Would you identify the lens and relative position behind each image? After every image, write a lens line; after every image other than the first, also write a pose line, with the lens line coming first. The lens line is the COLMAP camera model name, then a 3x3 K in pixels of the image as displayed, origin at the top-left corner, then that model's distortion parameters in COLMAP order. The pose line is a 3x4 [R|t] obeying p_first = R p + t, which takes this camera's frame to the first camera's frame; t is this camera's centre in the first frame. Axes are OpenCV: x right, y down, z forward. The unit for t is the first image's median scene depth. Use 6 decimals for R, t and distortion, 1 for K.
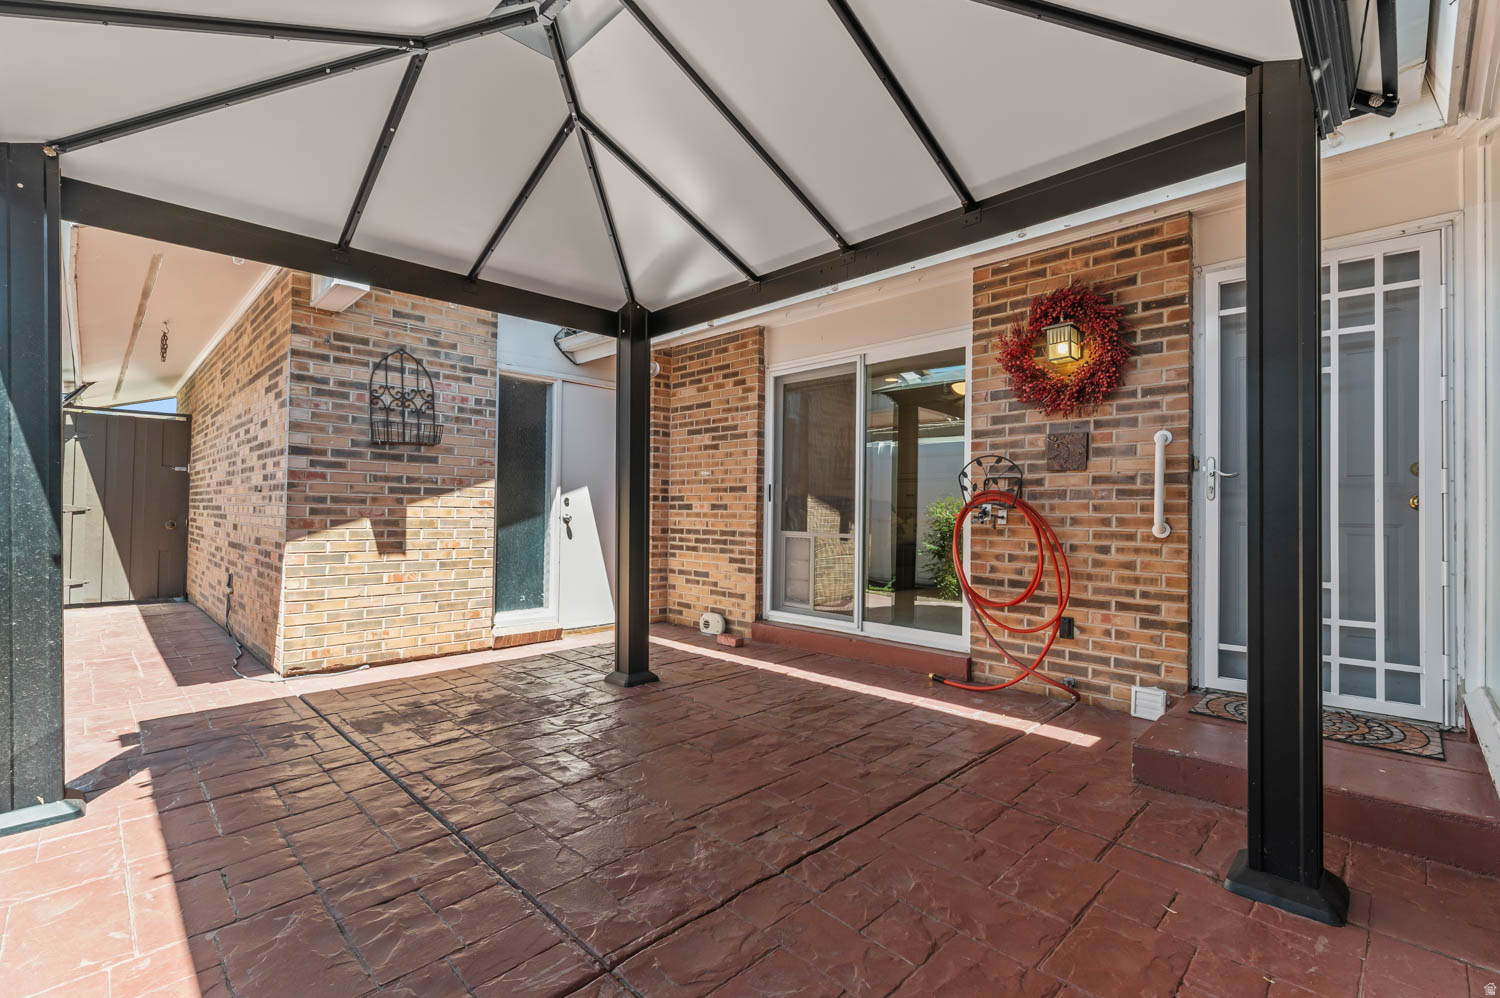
lens RADIAL K [[661.0, 0, 749.2], [0, 661.0, 506.3], [0, 0, 1]] dist [-0.001633, -0.000224]
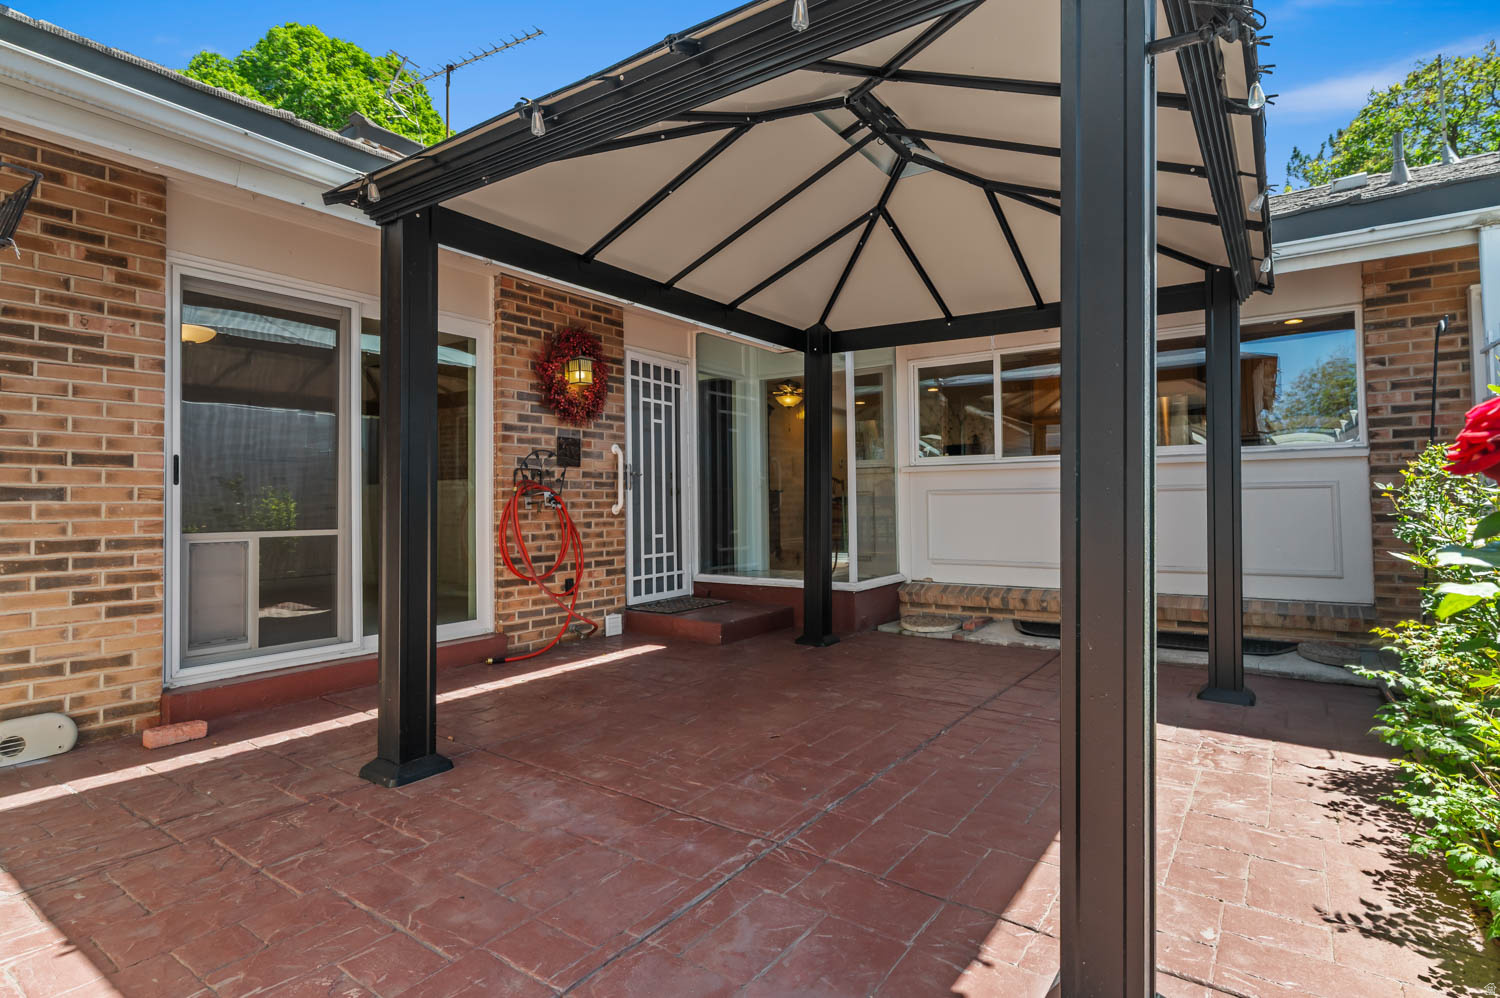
lens RADIAL K [[775.3, 0, 749.3], [0, 775.3, 492.2], [0, 0, 1]] dist [0.000834, 0.000124]
pose [[-0.173448, 0.003147, 0.984838, -1.107724], [-0.001248, 0.999993, -0.003416, 0.001793], [-0.984842, -0.001822, -0.173443, 0.932856]]
